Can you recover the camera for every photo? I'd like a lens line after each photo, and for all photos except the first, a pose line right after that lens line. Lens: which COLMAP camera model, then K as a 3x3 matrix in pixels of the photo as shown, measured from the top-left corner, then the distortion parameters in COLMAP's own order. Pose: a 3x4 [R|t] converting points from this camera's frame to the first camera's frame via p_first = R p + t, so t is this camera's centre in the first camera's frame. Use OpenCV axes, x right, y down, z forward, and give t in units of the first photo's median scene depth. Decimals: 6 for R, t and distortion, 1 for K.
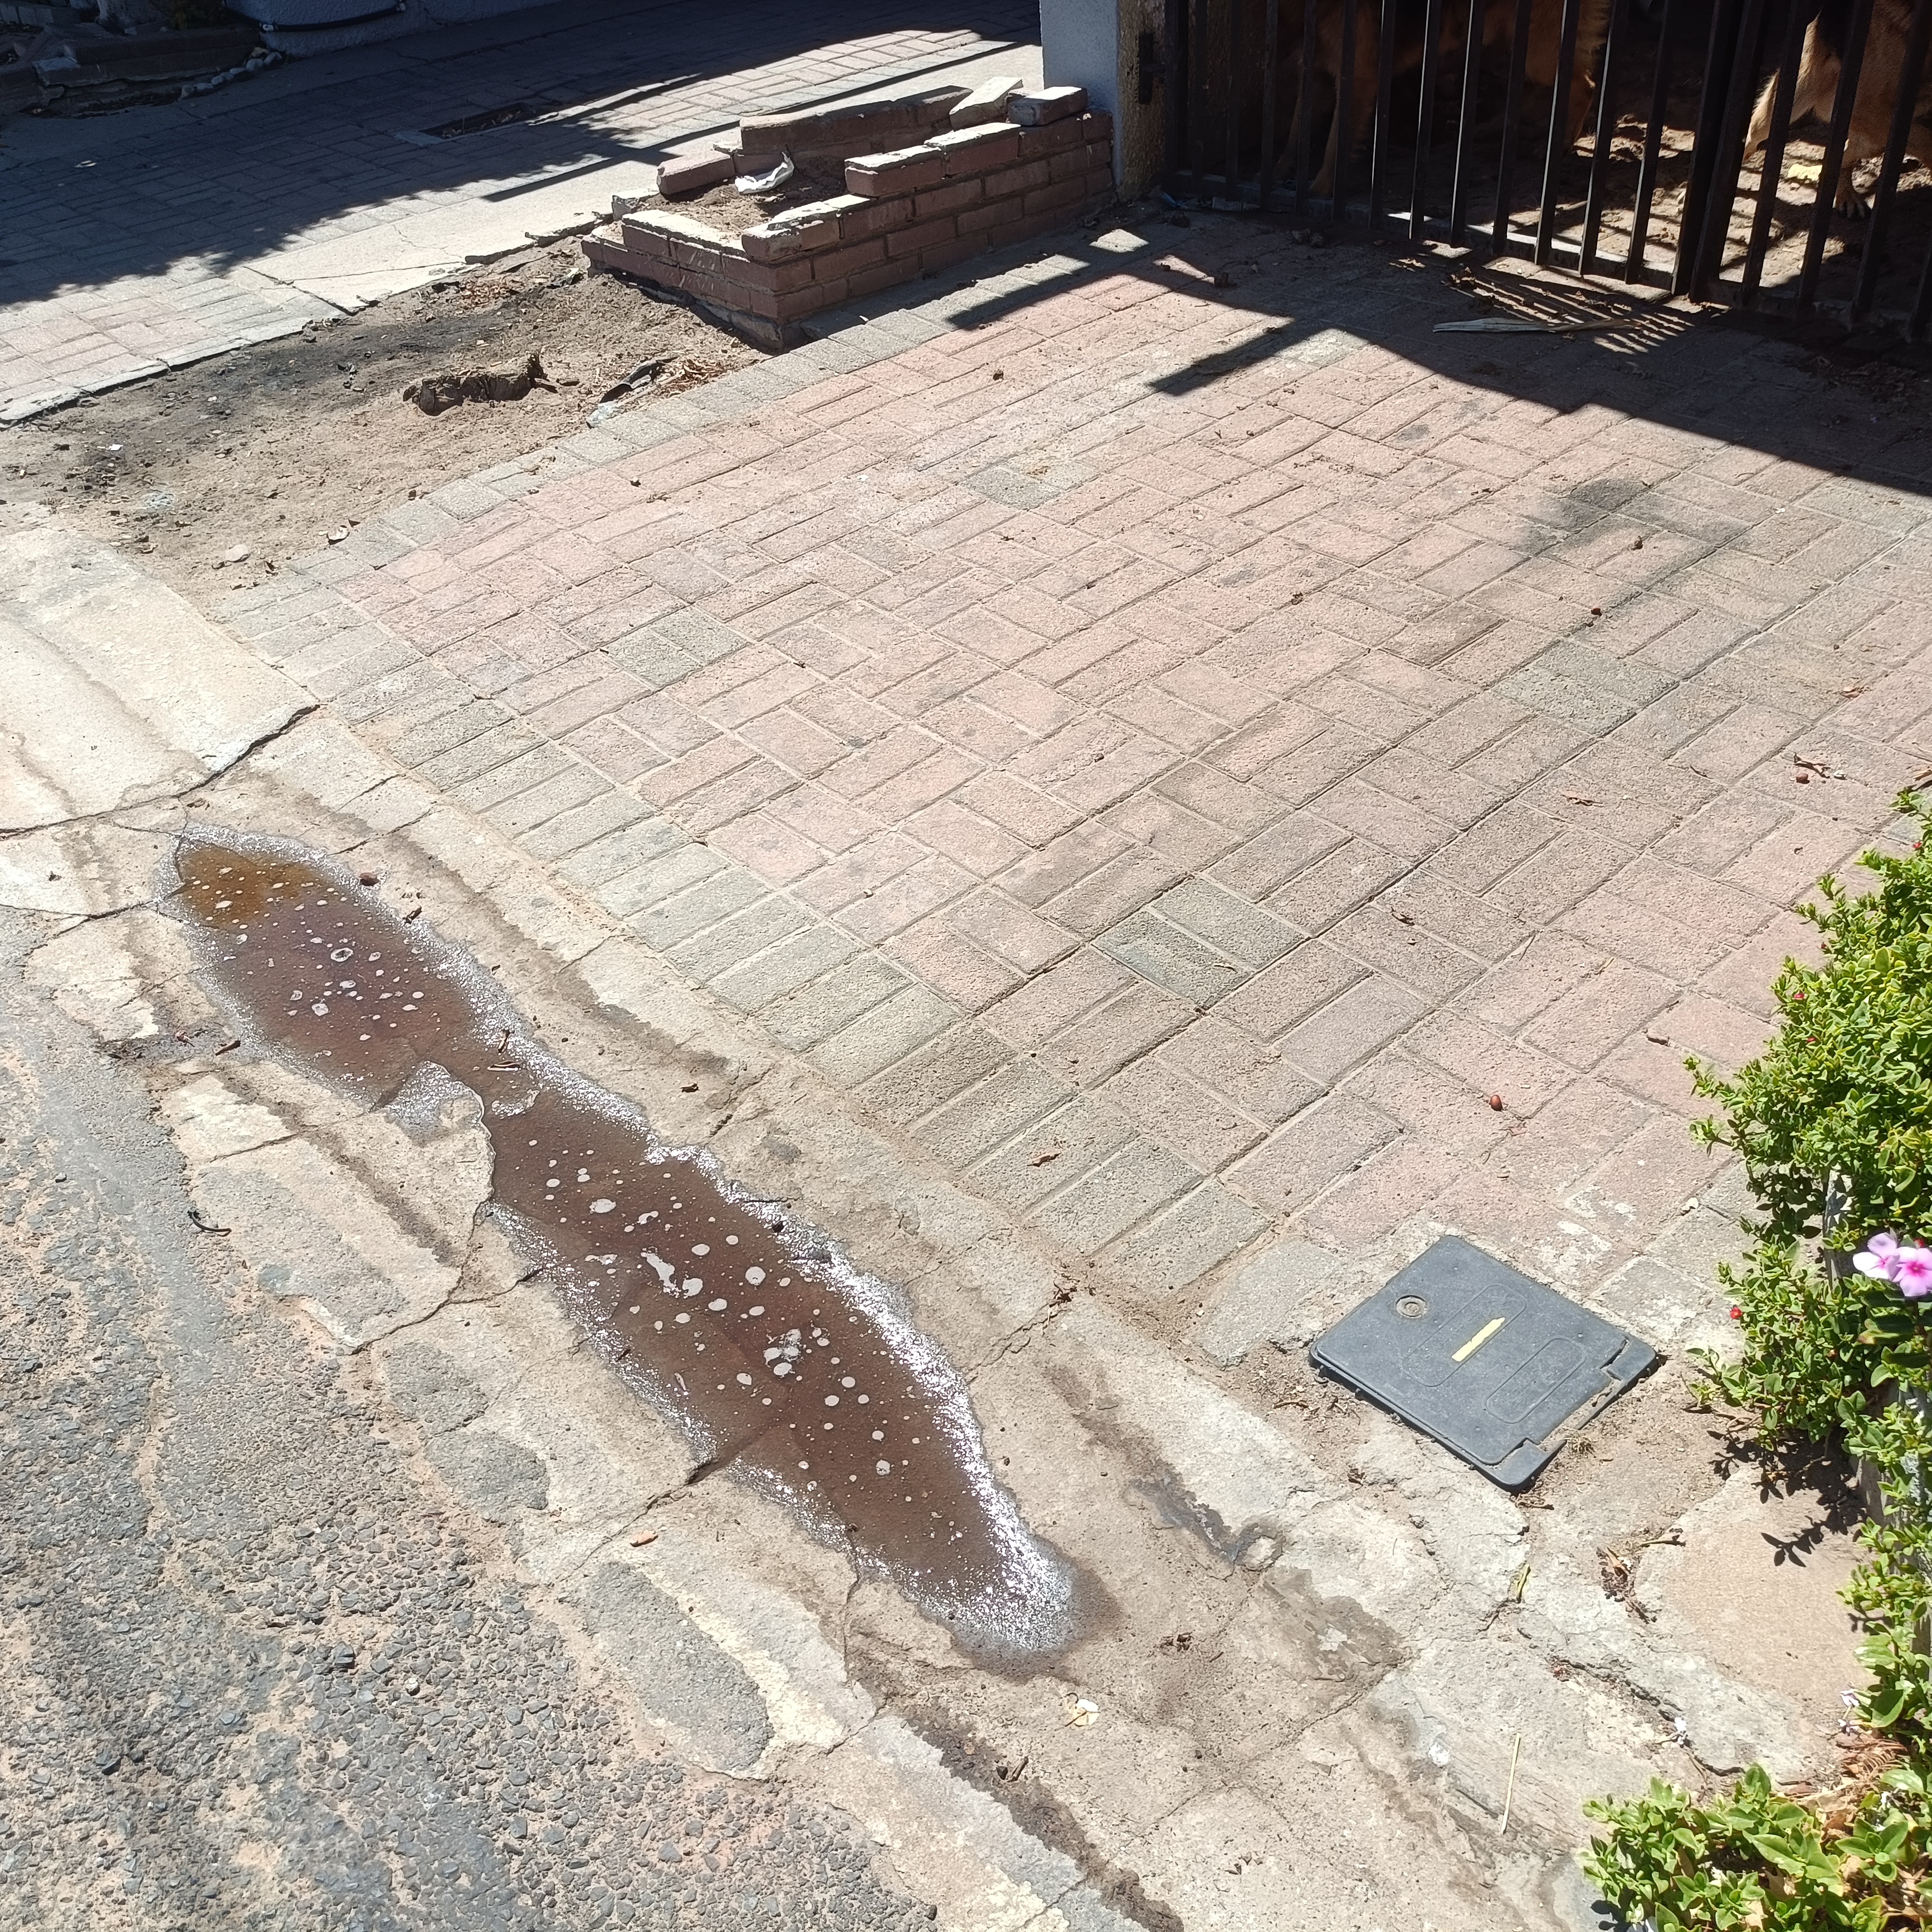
lens RADIAL K [[1931.3, 0, 966.0], [0, 1931.3, 966.0], [0, 0, 1]] dist [0.021562, -0.001795]
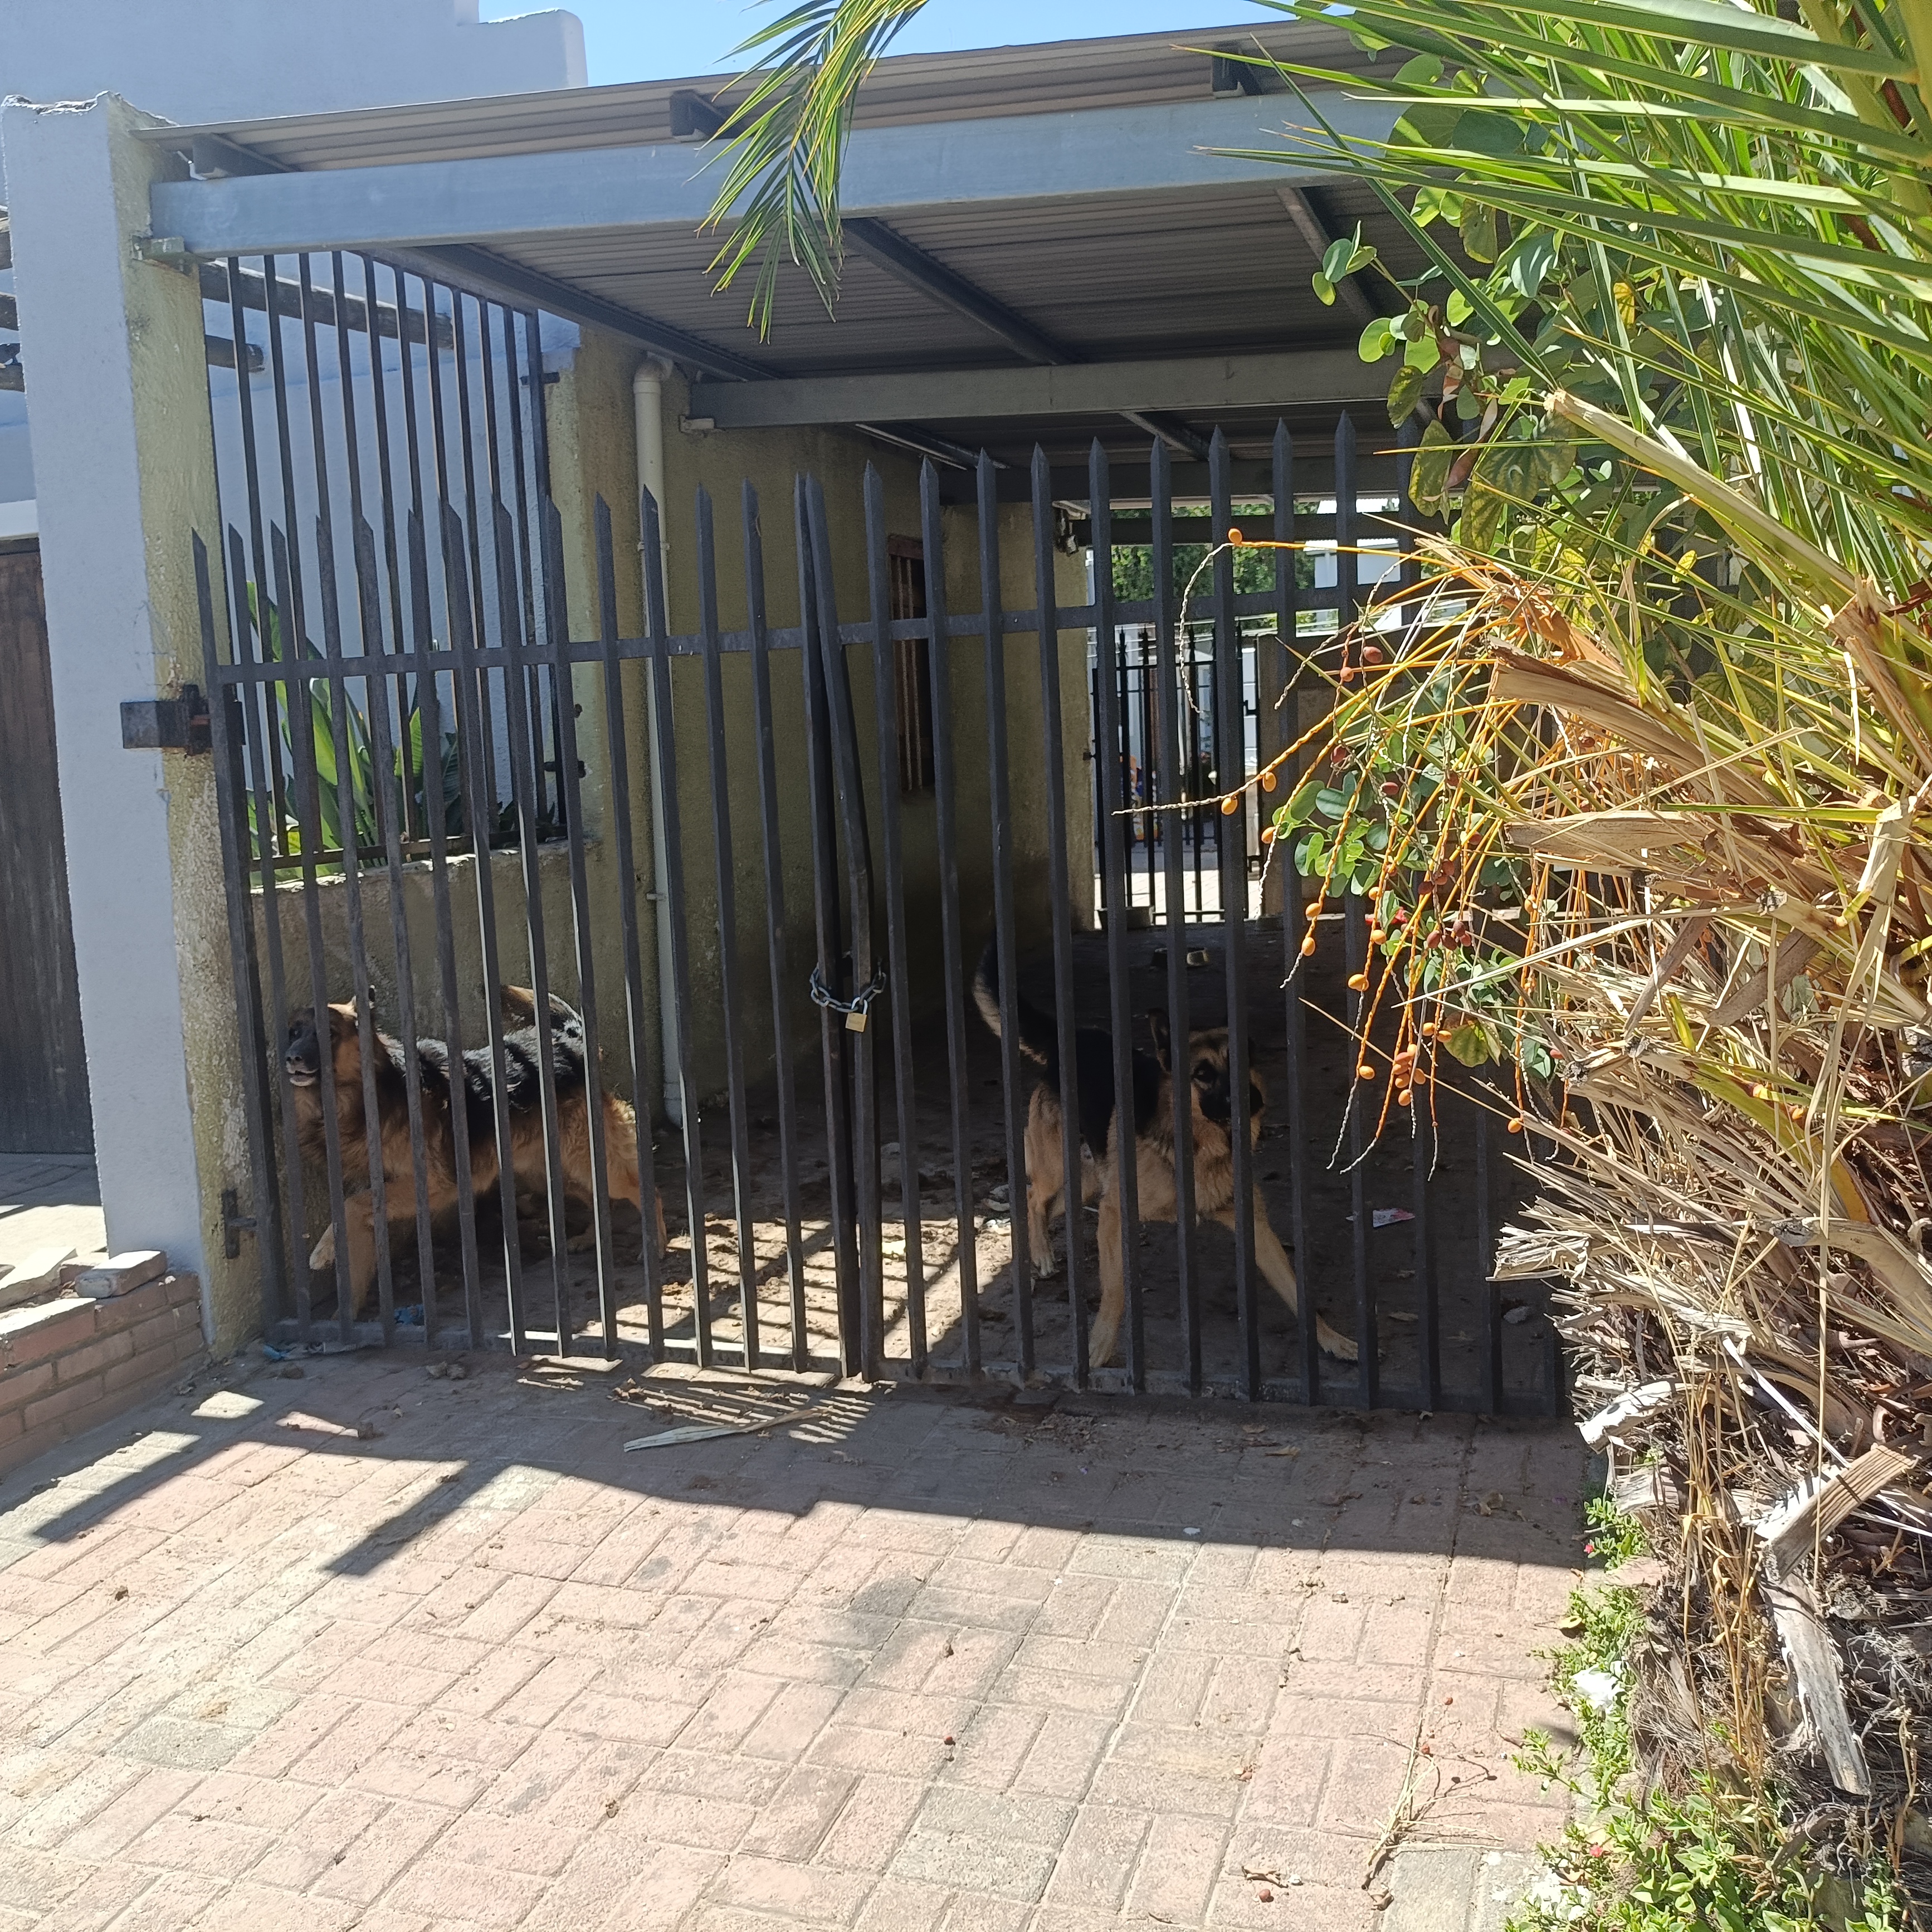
lens RADIAL K [[1931.3, 0, 966.0], [0, 1931.3, 966.0], [0, 0, 1]] dist [0.021562, -0.001795]
pose [[0.861732, -0.038421, 0.505907, -0.080710], [0.290724, 0.854588, -0.430300, -0.079055], [-0.415810, 0.517883, 0.747596, 0.114733]]
